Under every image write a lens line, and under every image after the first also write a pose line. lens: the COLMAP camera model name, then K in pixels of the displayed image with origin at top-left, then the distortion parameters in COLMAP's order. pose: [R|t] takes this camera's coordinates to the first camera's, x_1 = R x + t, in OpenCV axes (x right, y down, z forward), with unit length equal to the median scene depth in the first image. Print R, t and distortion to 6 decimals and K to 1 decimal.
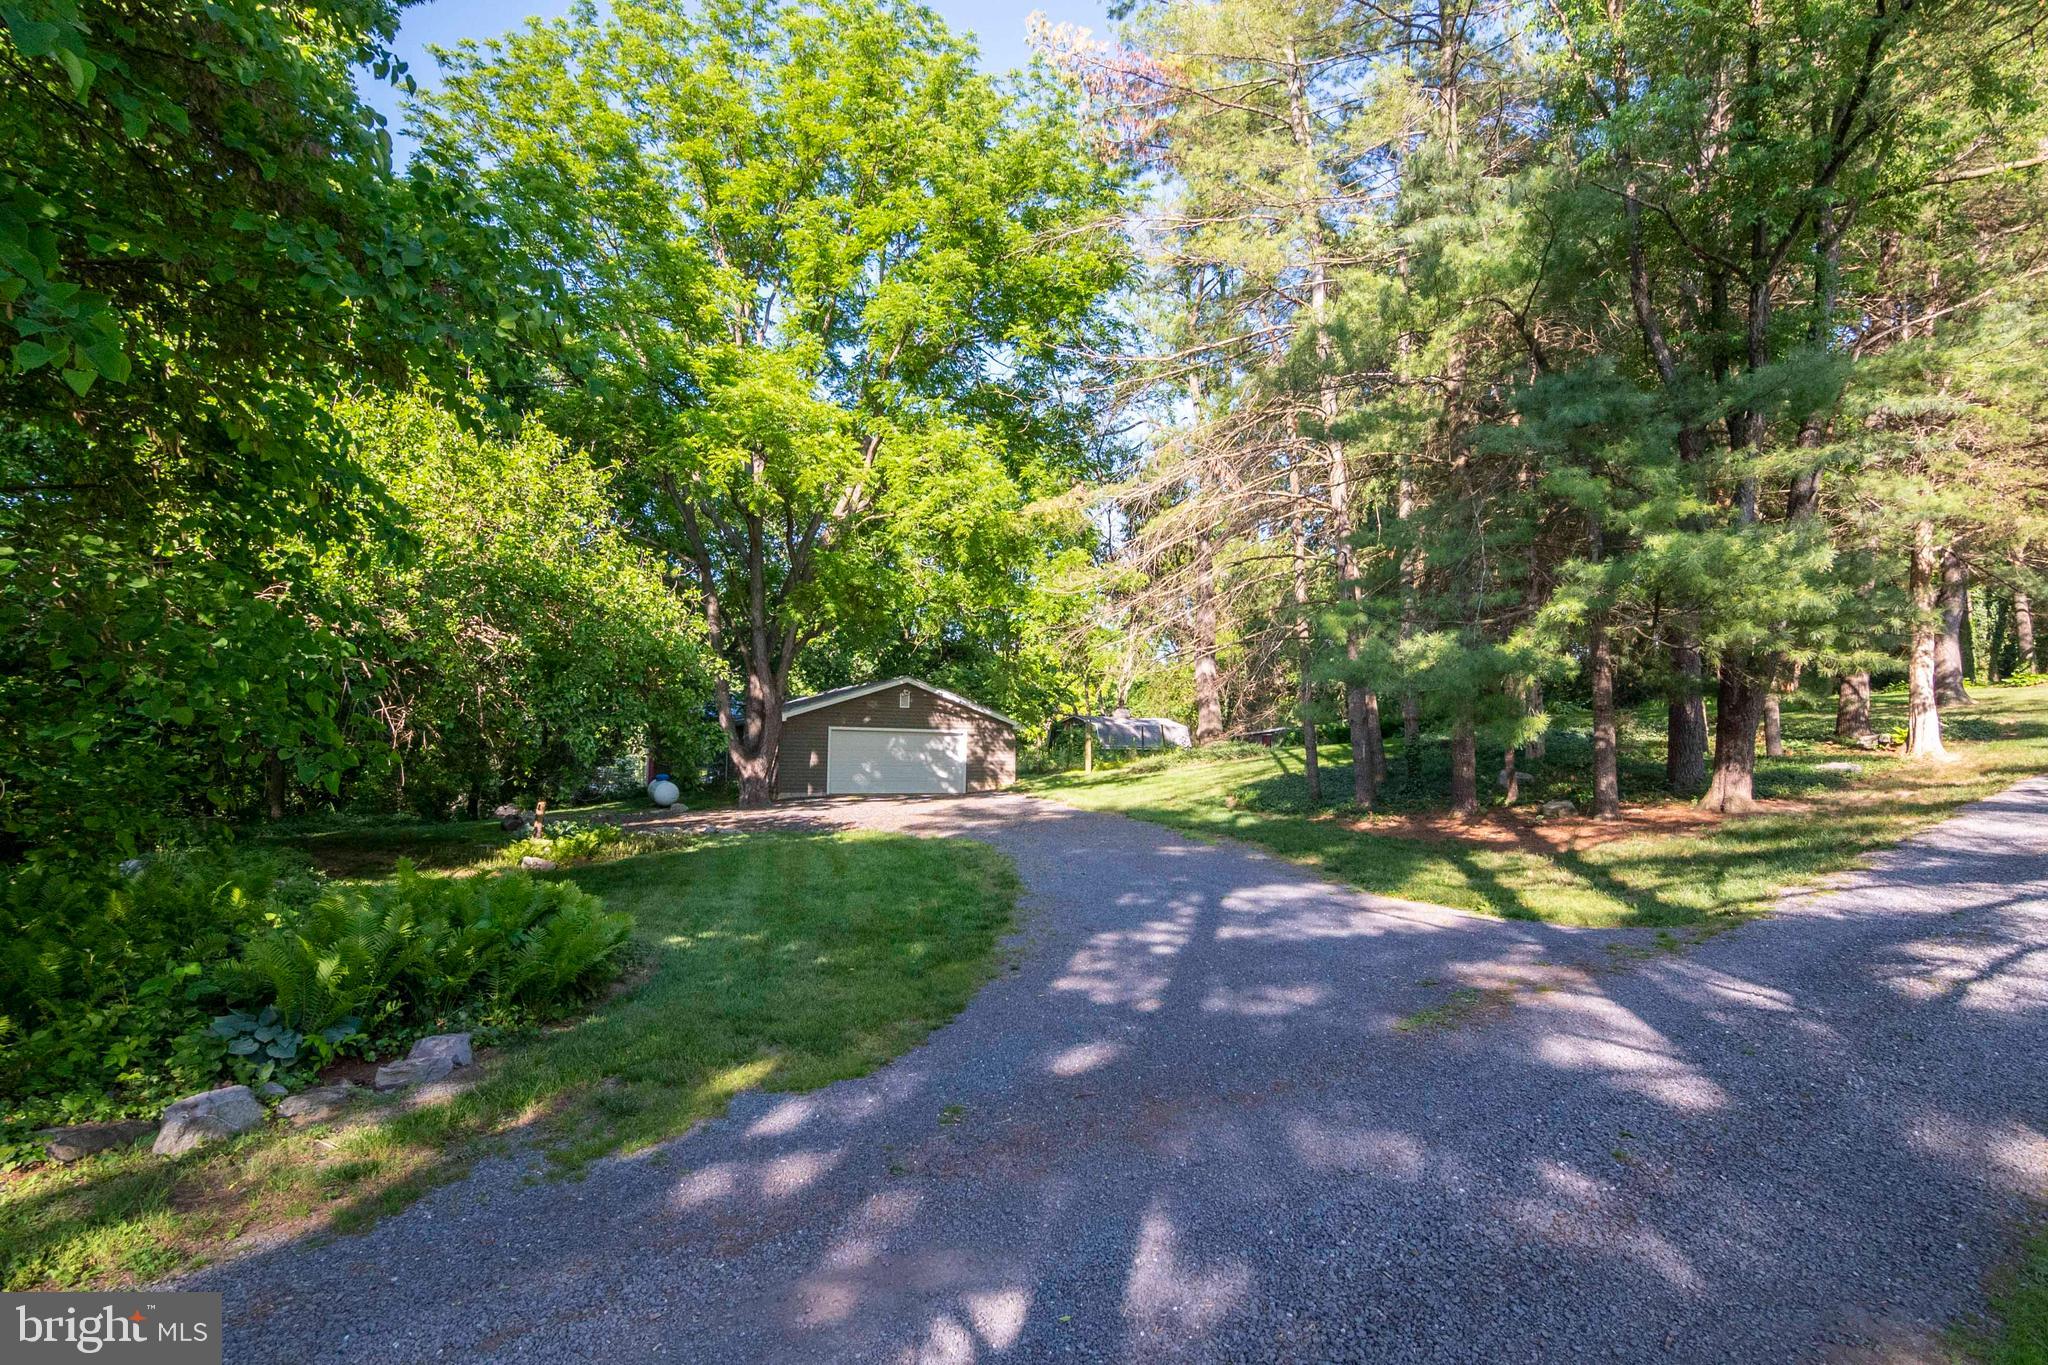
lens RADIAL K [[985.4, 0, 1054.0], [0, 985.4, 689.1], [0, 0, 1]] dist [-0.032306, 0.009365]
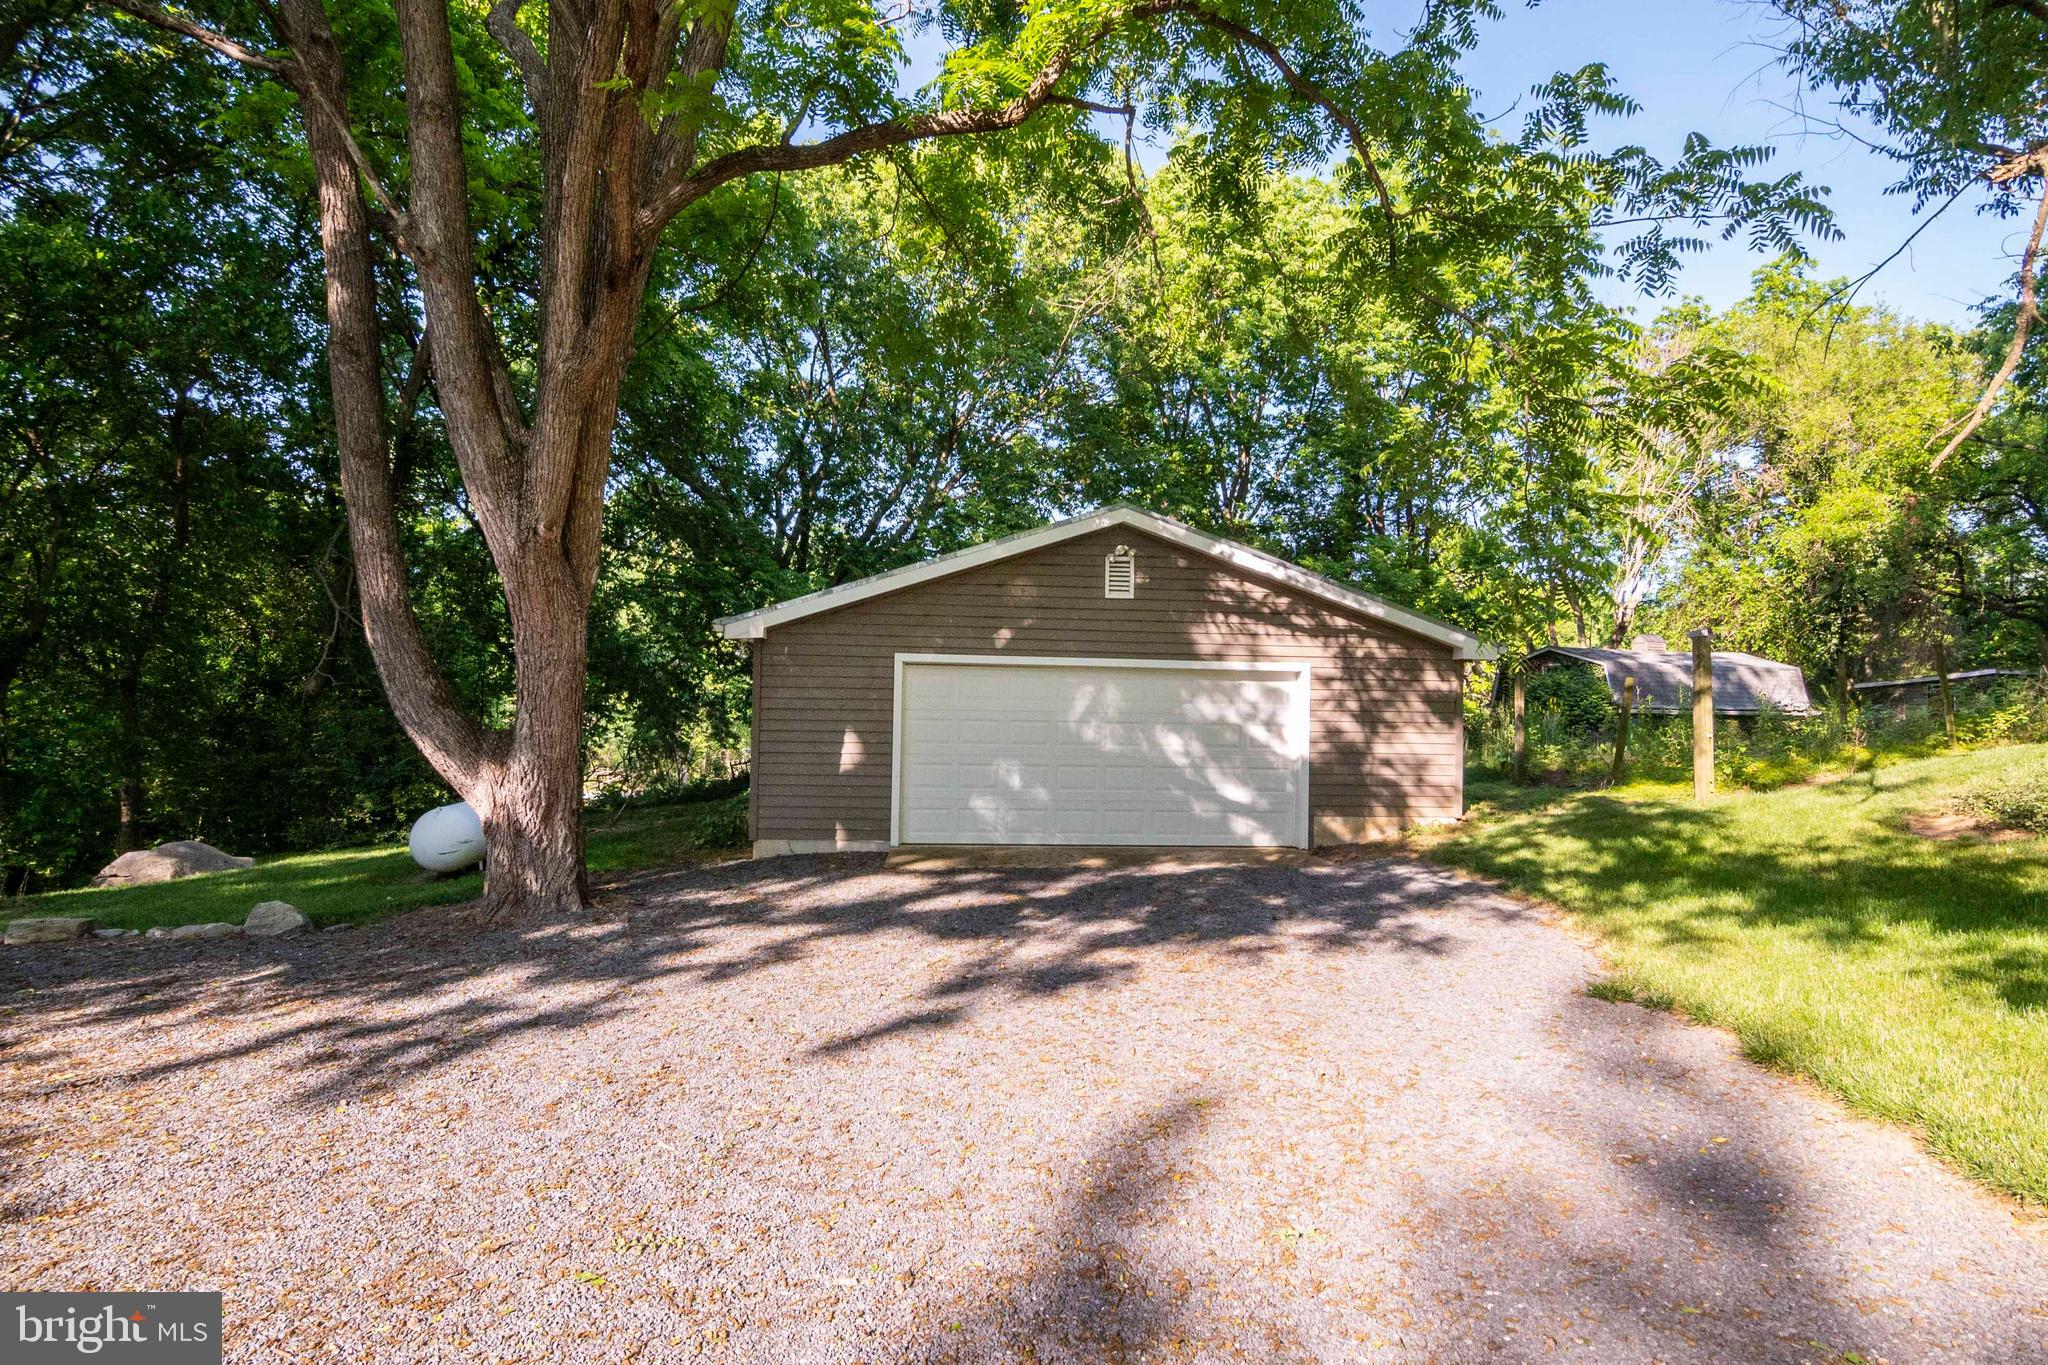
lens RADIAL K [[1044.1, 0, 1058.8], [0, 1044.1, 693.8], [0, 0, 1]] dist [-0.041012, 0.013460]
pose [[0.918067, 0.002663, -0.396417, -0.025997], [0.018802, 0.998560, 0.050251, 0.032474], [0.395979, -0.053587, 0.916694, 0.643659]]
